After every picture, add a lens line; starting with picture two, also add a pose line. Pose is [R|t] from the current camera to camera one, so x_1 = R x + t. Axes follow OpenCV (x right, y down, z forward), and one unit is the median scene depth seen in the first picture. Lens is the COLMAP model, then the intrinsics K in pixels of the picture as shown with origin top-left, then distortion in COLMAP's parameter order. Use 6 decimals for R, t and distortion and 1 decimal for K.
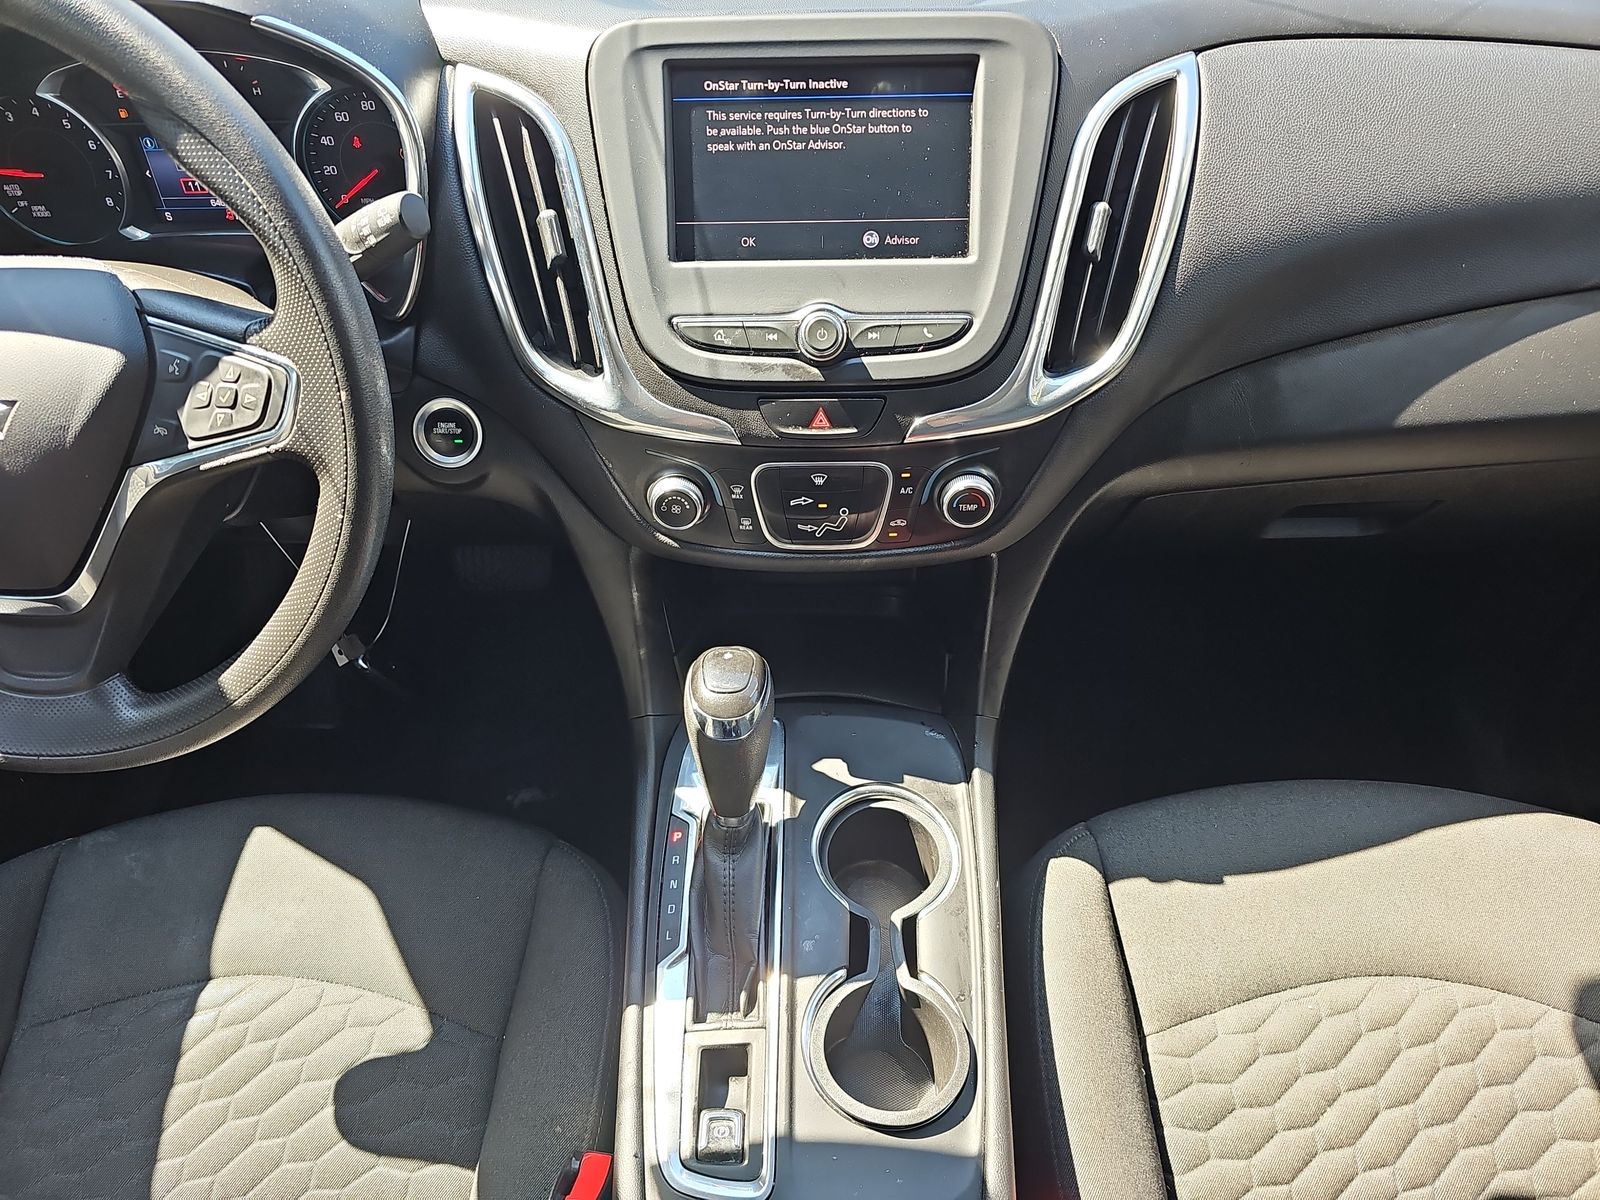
lens RADIAL K [[1049.6, 0, 800.0], [0, 1049.6, 600.0], [0, 0, 1]] dist [0.002794, -0.004401]
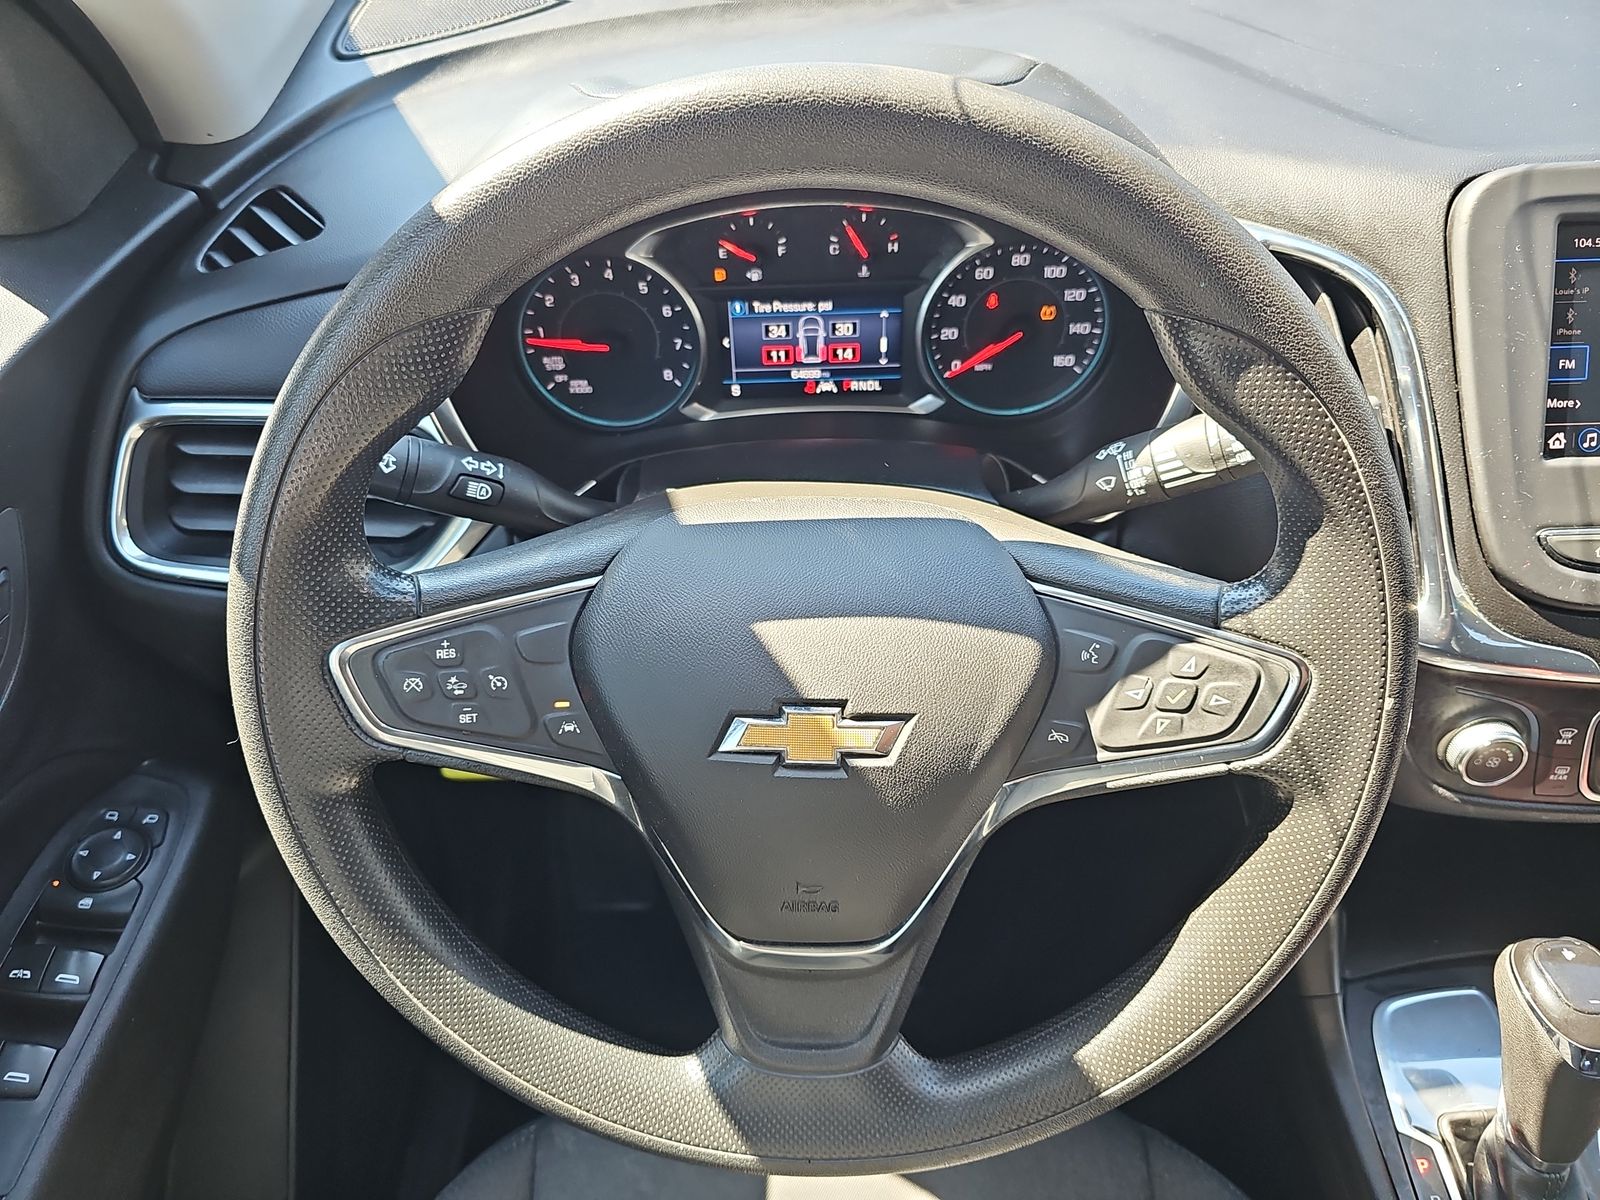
lens RADIAL K [[1030.1, 0, 776.2], [0, 1030.1, 568.2], [0, 0, 1]] dist [0.081047, -0.100331]
pose [[0.999731, -0.021864, -0.007753, -0.802498], [0.021261, 0.997265, -0.070790, -0.232926], [0.009280, 0.070606, 0.997461, 0.265873]]
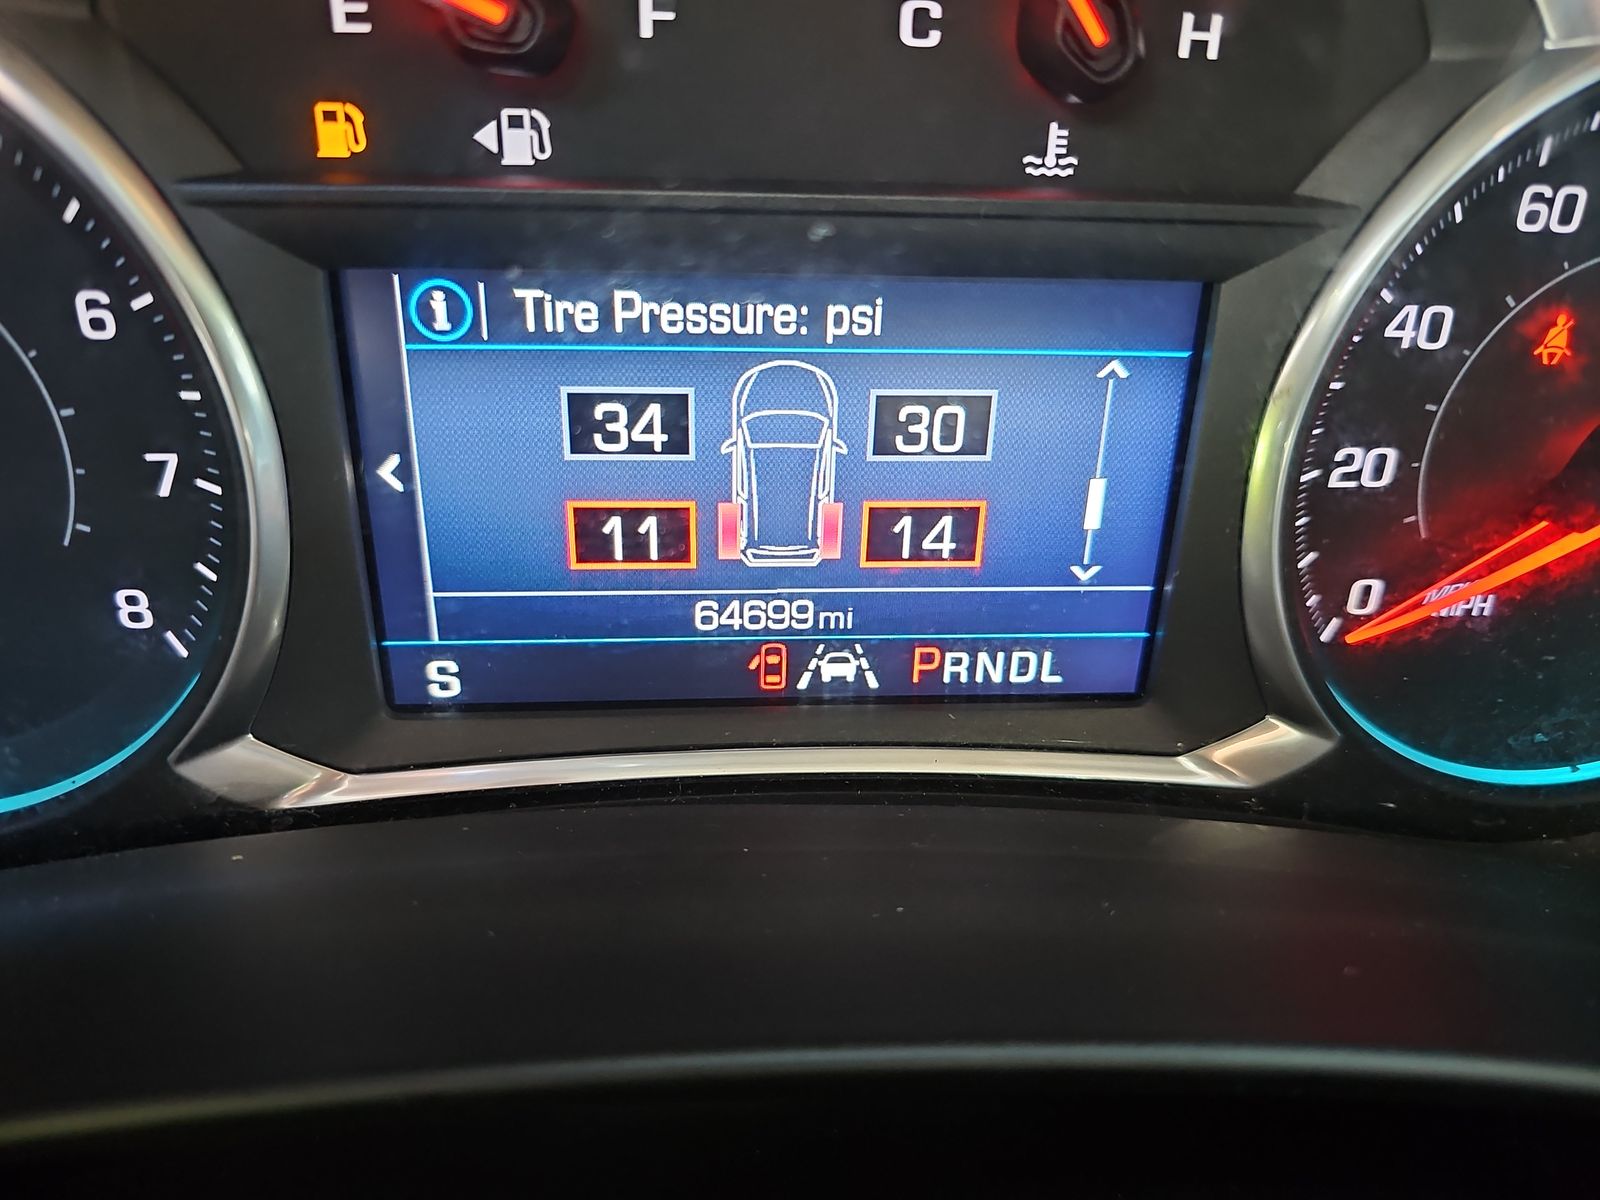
lens RADIAL K [[1049.6, 0, 800.0], [0, 1049.6, 600.0], [0, 0, 1]] dist [0.002794, -0.004401]
pose [[0.992914, -0.004237, 0.118760, -0.794260], [0.029567, 0.976745, -0.212357, -0.476763], [-0.115099, 0.214364, 0.969949, 1.136794]]
